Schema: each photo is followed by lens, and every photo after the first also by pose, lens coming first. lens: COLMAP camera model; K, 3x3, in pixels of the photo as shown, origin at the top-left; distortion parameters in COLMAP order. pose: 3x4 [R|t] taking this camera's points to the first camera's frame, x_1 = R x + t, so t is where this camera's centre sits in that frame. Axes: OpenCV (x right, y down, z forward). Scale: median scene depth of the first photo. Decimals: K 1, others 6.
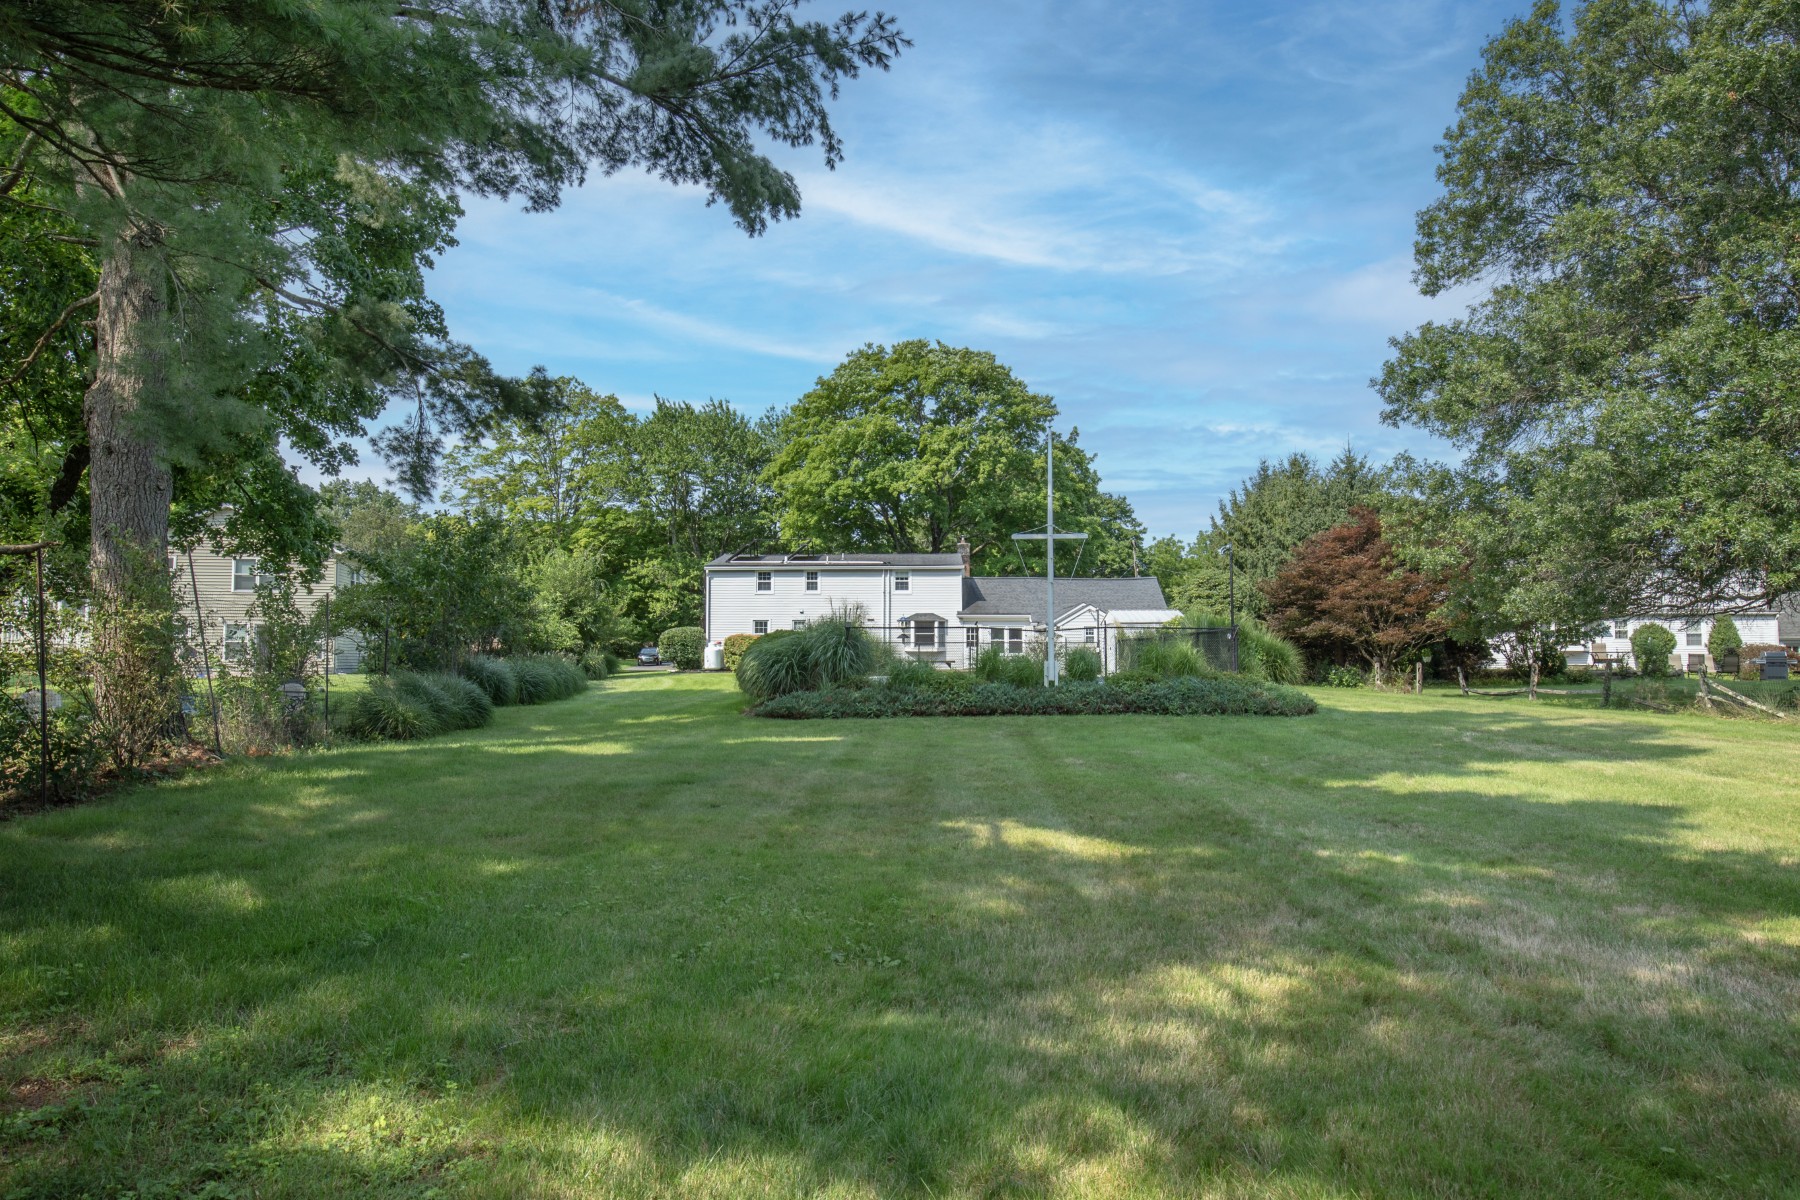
lens RADIAL K [[1015.2, 0, 898.9], [0, 1015.2, 610.4], [0, 0, 1]] dist [-0.019483, -0.001056]
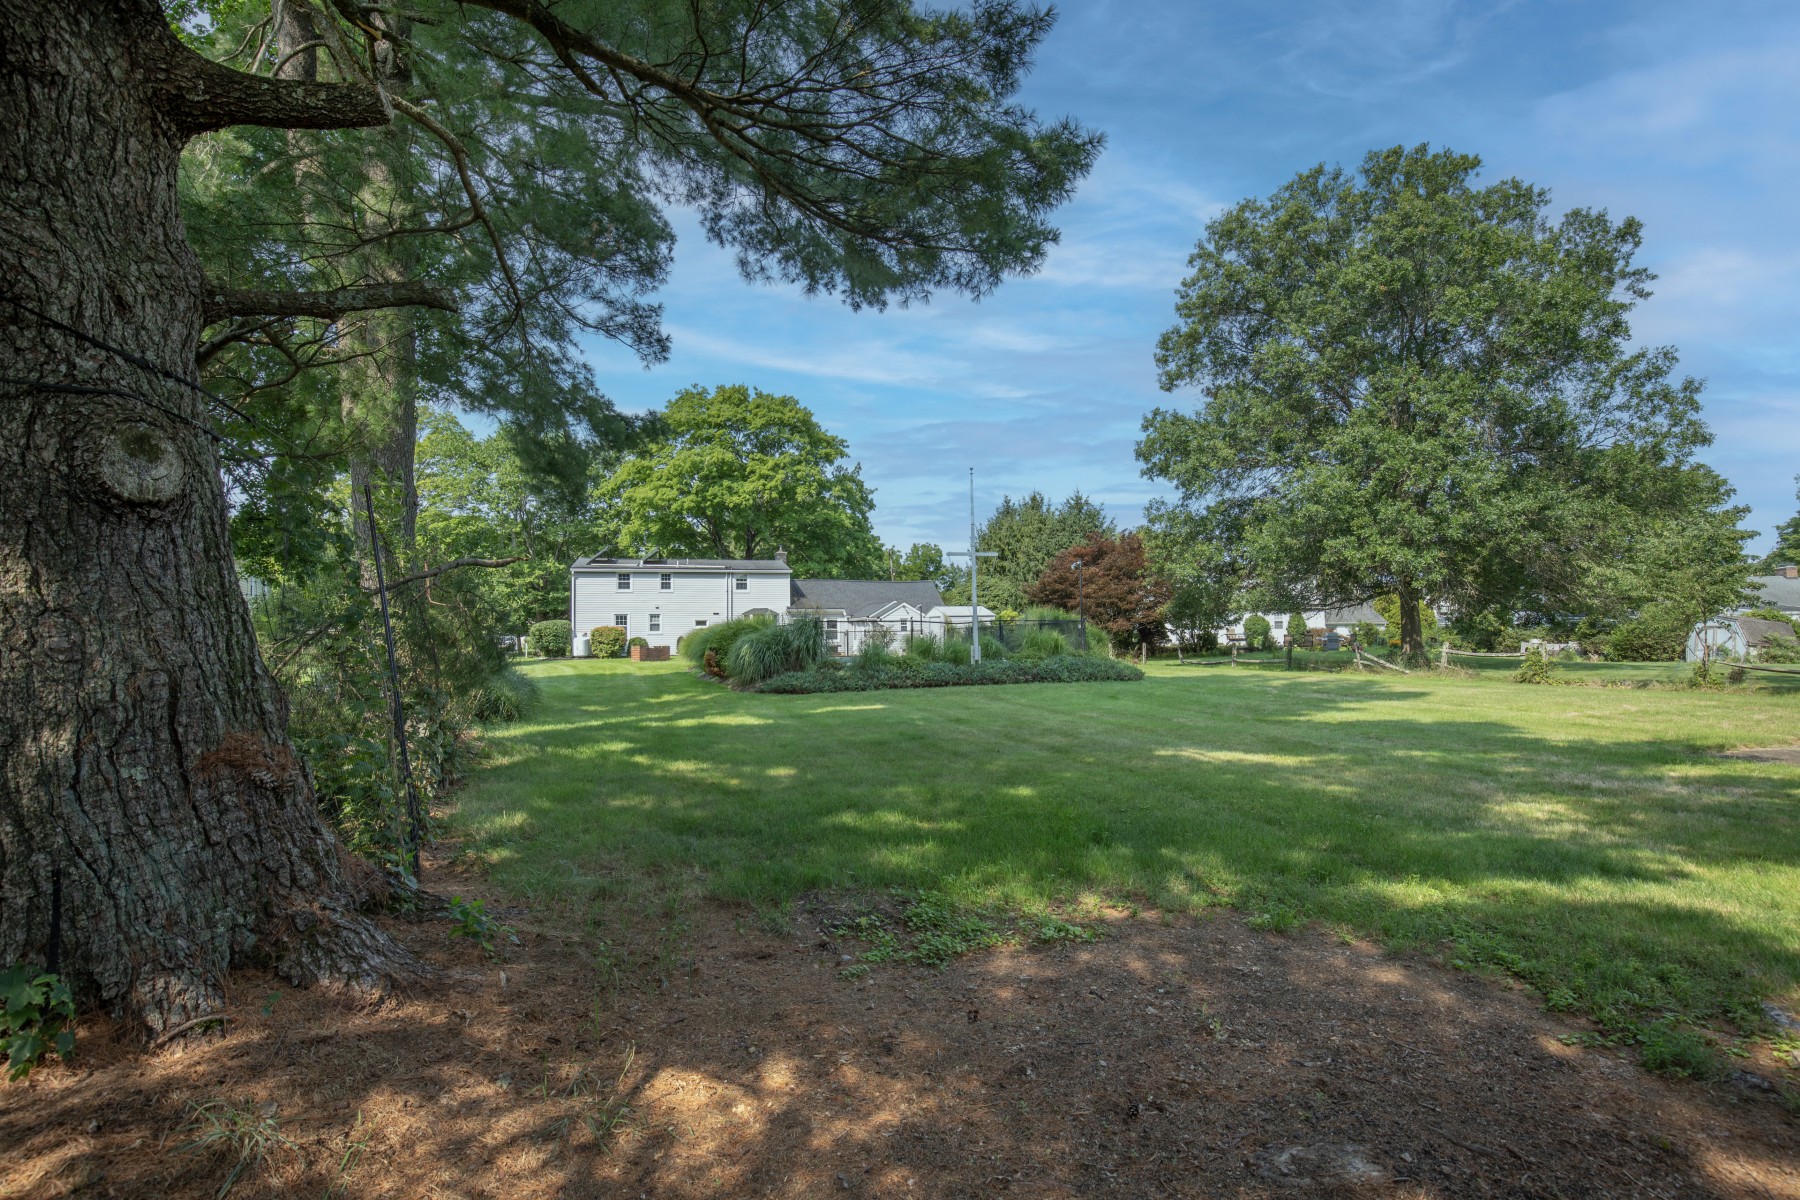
lens RADIAL K [[822.7, 0, 900.4], [0, 822.7, 600.0], [0, 0, 1]] dist [-0.001933, -0.000168]
pose [[0.954565, 0.001728, 0.297998, -0.129979], [-0.000251, 0.999987, -0.004995, -0.002591], [-0.298003, 0.004694, 0.954553, -0.013486]]
